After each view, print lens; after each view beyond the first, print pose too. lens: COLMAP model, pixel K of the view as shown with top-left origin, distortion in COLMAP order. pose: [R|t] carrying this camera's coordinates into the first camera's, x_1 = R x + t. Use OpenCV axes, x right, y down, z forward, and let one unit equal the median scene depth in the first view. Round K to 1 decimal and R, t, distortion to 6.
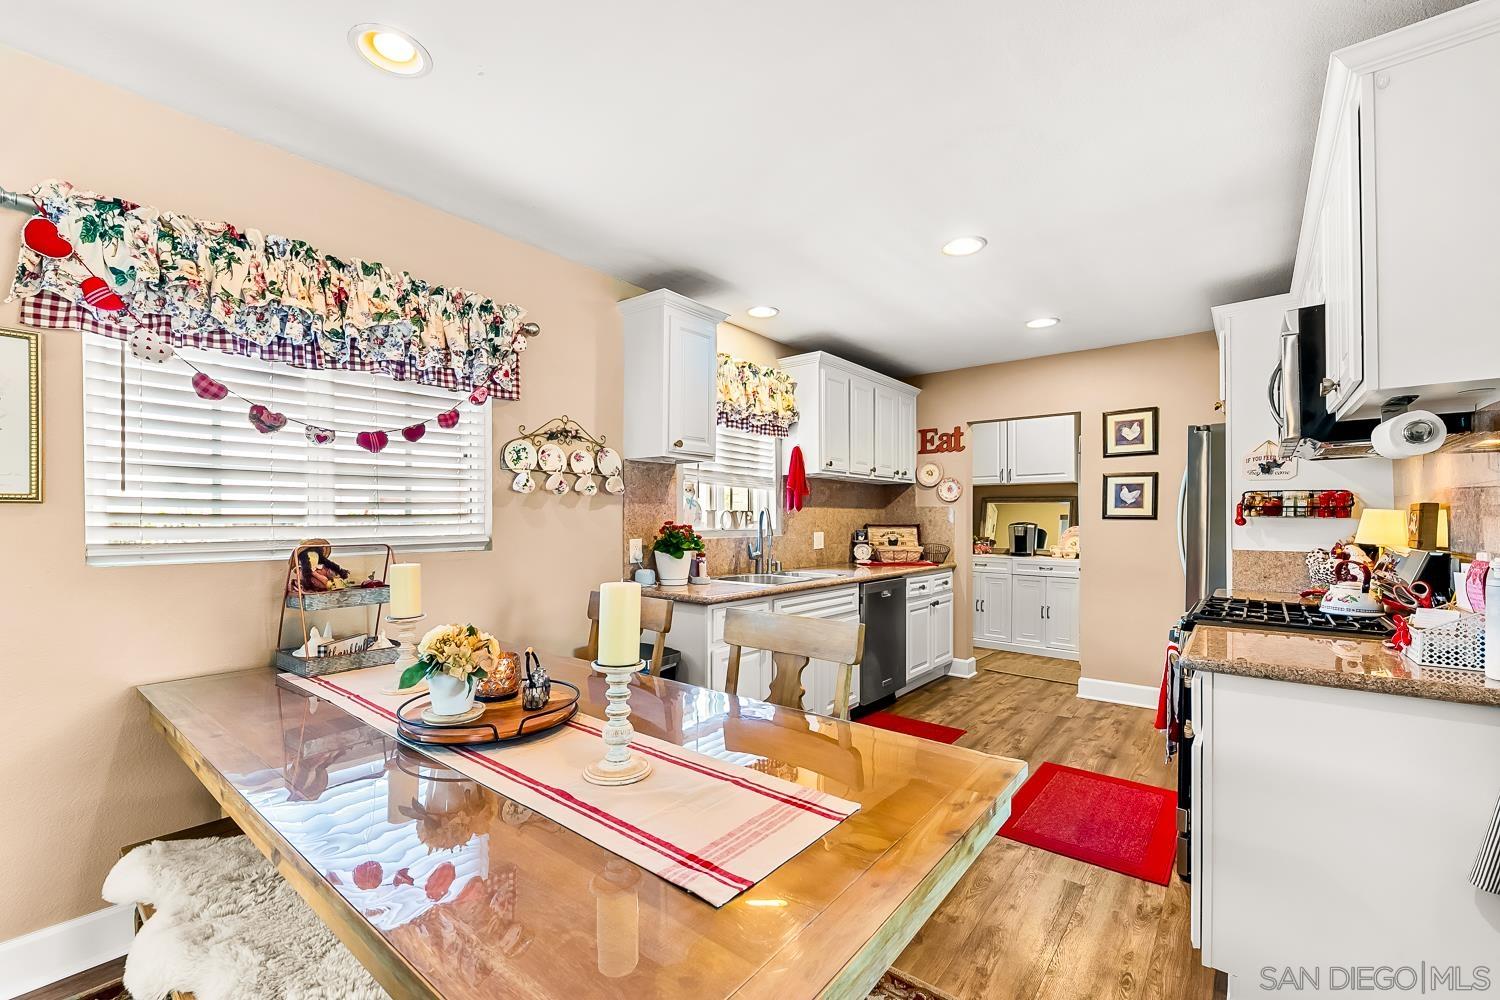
lens RADIAL K [[621.5, 0, 761.8], [0, 621.5, 517.9], [0, 0, 1]] dist [0.001139, -0.002654]
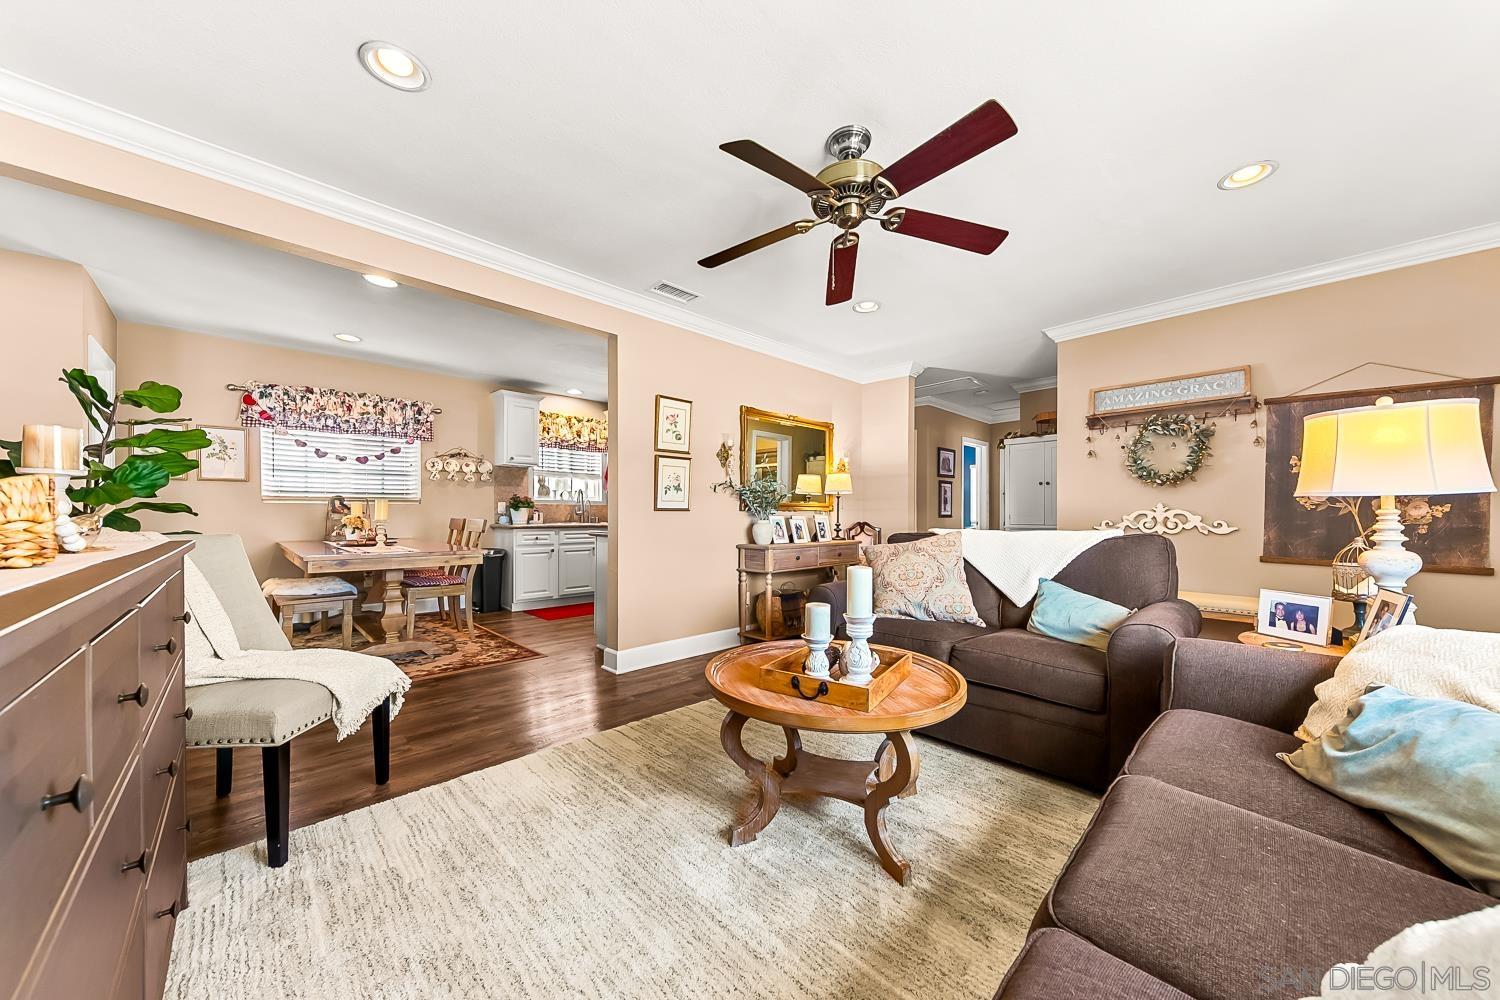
lens RADIAL K [[520.5, 0, 758.3], [0, 520.5, 513.9], [0, 0, 1]] dist [0.001800, -0.000307]
pose [[0.994463, 0.001130, -0.105078, 1.091207], [-0.000624, 0.999988, 0.004853, 0.079817], [0.105082, -0.004761, 0.994452, -0.879257]]
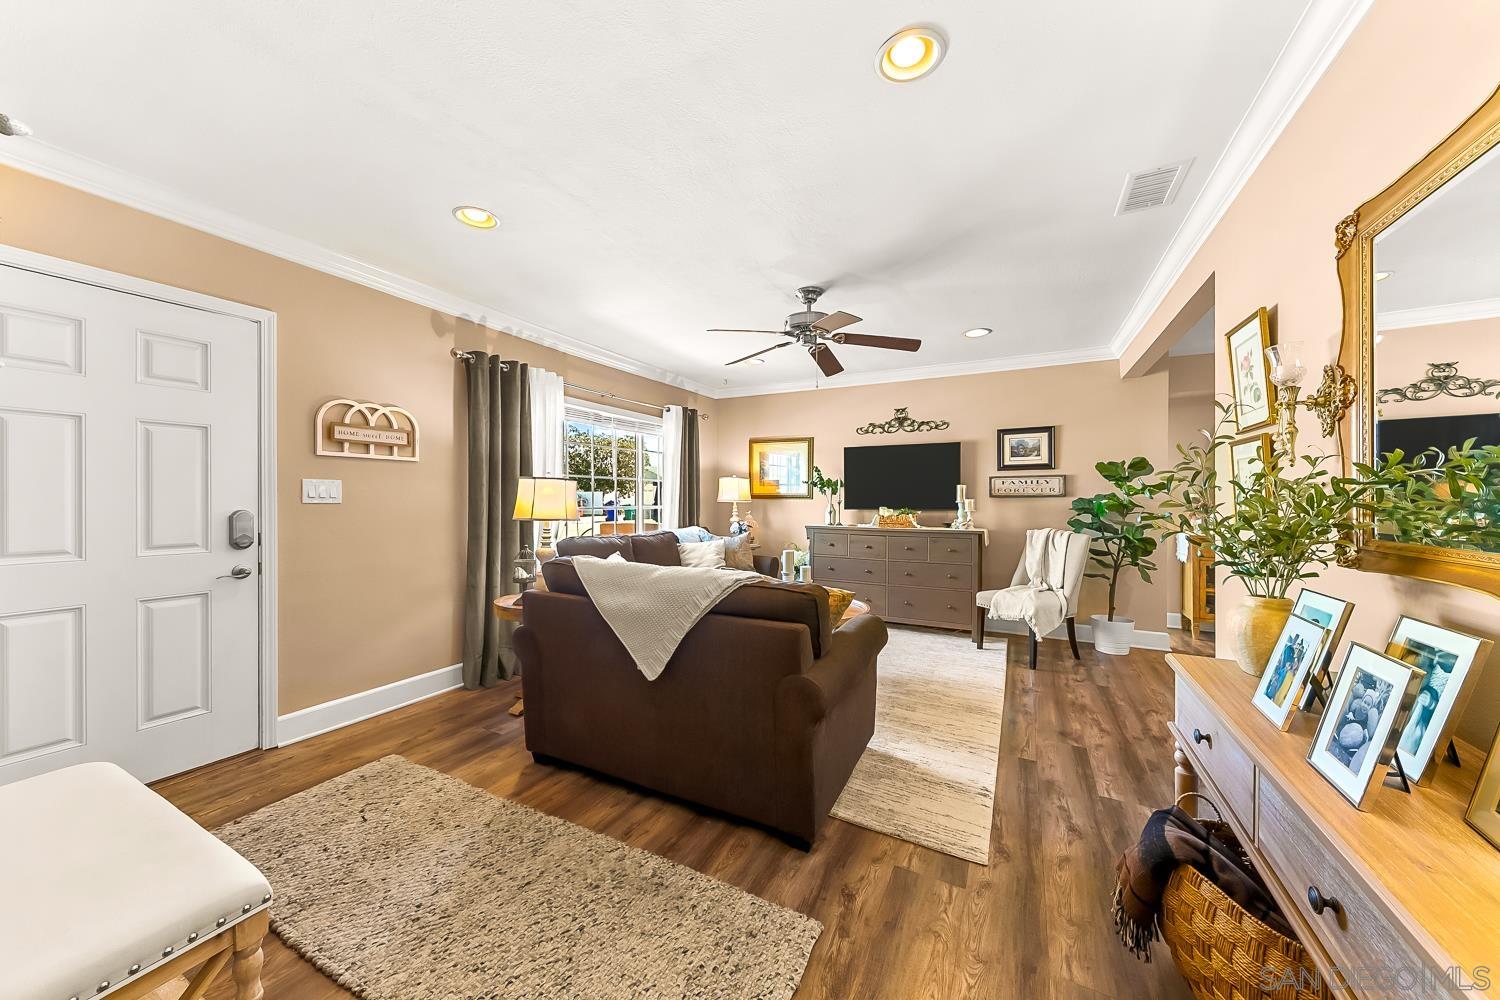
lens RADIAL K [[520.5, 0, 738.1], [0, 520.5, 499.0], [0, 0, 1]] dist [0.001800, -0.000307]
pose [[-0.982976, -0.001786, -0.183727, 1.527025], [-0.001018, 0.999990, -0.004273, 0.016325], [0.183733, -0.004013, -0.982968, 1.065533]]
